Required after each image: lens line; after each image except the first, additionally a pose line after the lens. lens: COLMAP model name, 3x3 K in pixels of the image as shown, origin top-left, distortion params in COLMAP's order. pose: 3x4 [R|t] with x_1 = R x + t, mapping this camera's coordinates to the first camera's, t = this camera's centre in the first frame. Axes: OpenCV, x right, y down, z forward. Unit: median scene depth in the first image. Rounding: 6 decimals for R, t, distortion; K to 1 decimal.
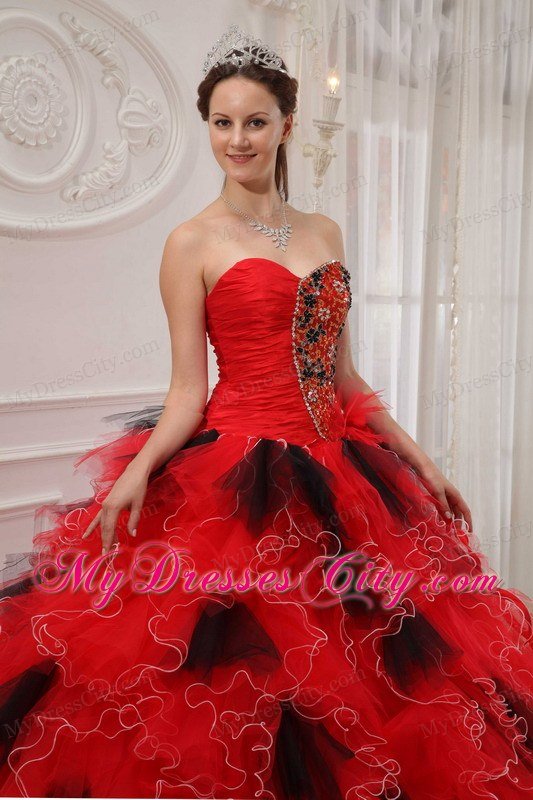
lens RADIAL K [[1597.6, 0, 276.0], [0, 1597.6, 407.3], [0, 0, 1]] dist [0.244862, 0.000000]
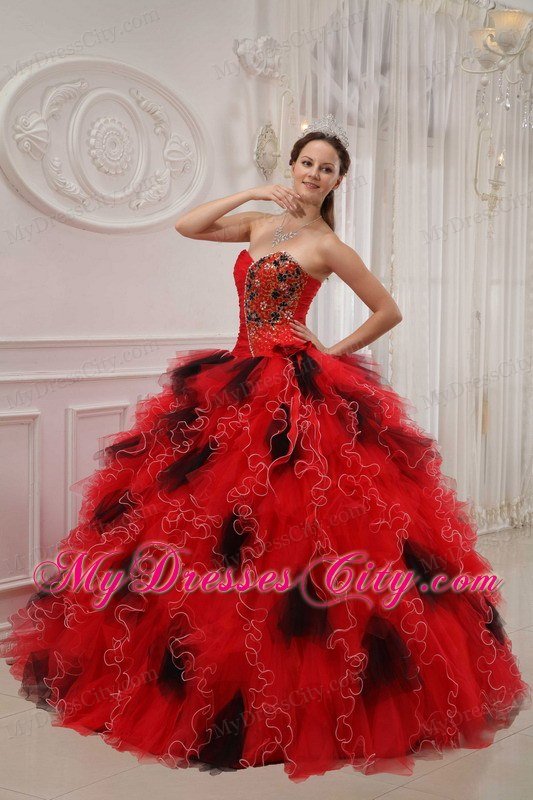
lens RADIAL K [[1640.9, 0, 263.2], [0, 1640.9, 404.1], [0, 0, 1]] dist [0.231455, 0.000000]
pose [[0.999834, -0.006564, 0.017000, -0.032304], [0.006734, 0.999928, -0.009932, 0.070346], [-0.016934, 0.010045, 0.999806, -0.542964]]
